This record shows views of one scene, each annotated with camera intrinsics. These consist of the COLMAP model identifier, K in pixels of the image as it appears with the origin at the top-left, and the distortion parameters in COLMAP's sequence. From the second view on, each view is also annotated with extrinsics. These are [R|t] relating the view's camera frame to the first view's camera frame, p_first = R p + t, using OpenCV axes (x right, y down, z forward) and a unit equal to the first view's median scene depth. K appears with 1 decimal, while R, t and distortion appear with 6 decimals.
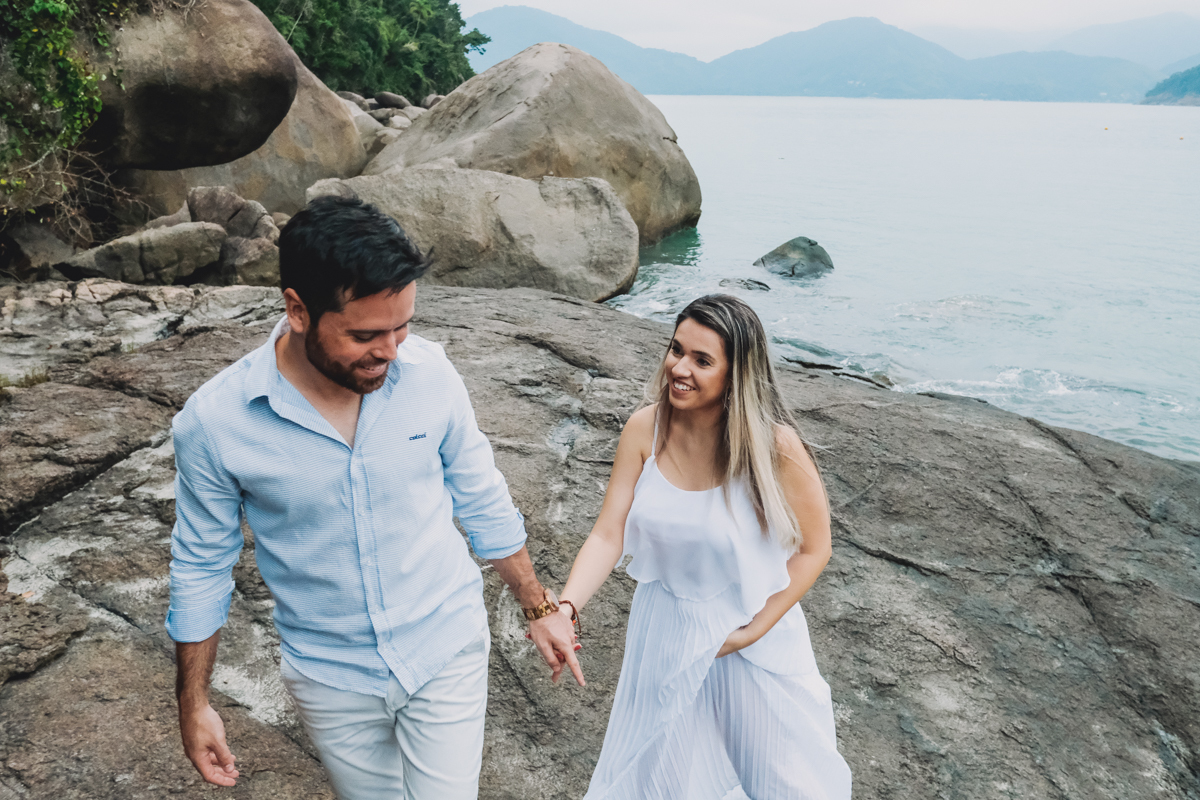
lens RADIAL K [[959.9, 0, 610.3], [0, 959.9, 398.4], [0, 0, 1]] dist [-0.029670, 0.023782]
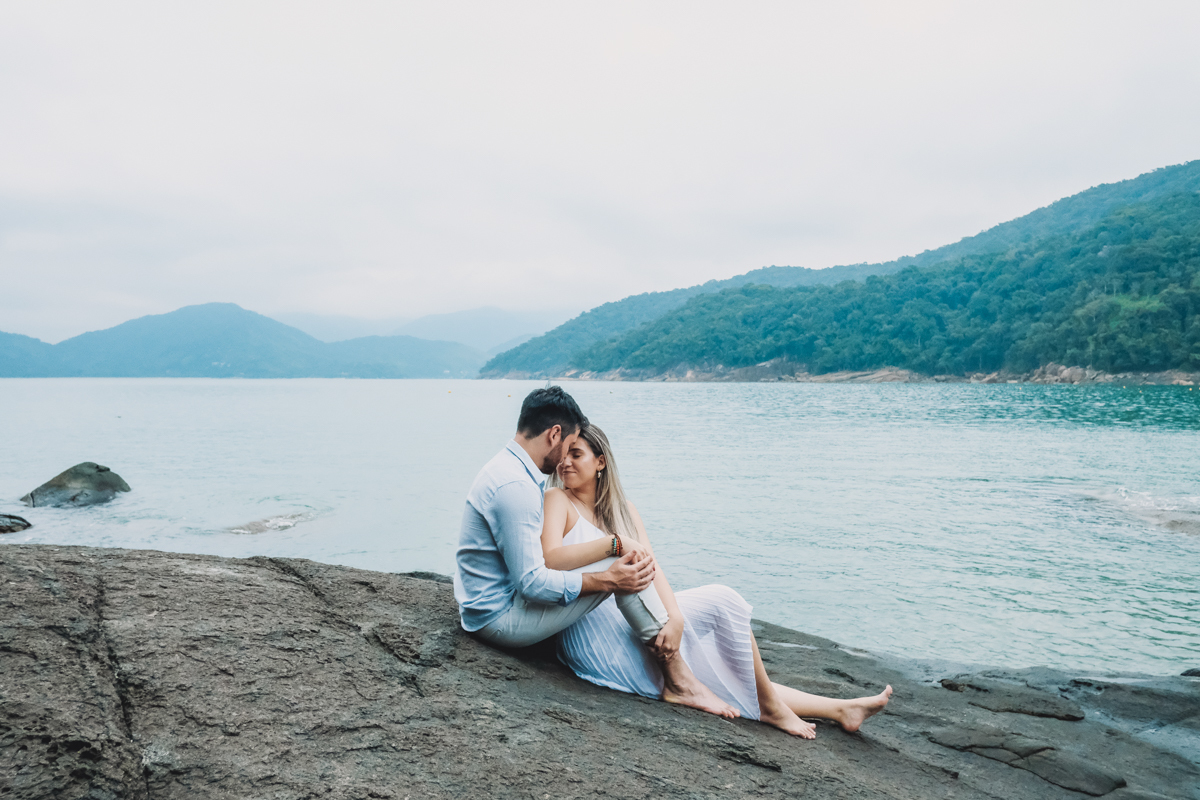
lens RADIAL K [[959.9, 0, 567.8], [0, 959.9, 409.8], [0, 0, 1]] dist [-0.029670, 0.023782]
pose [[0.836088, -0.026704, 0.547944, 0.387053], [0.176395, 0.958860, -0.222425, 0.129963], [-0.519462, 0.282621, 0.806402, 0.569886]]
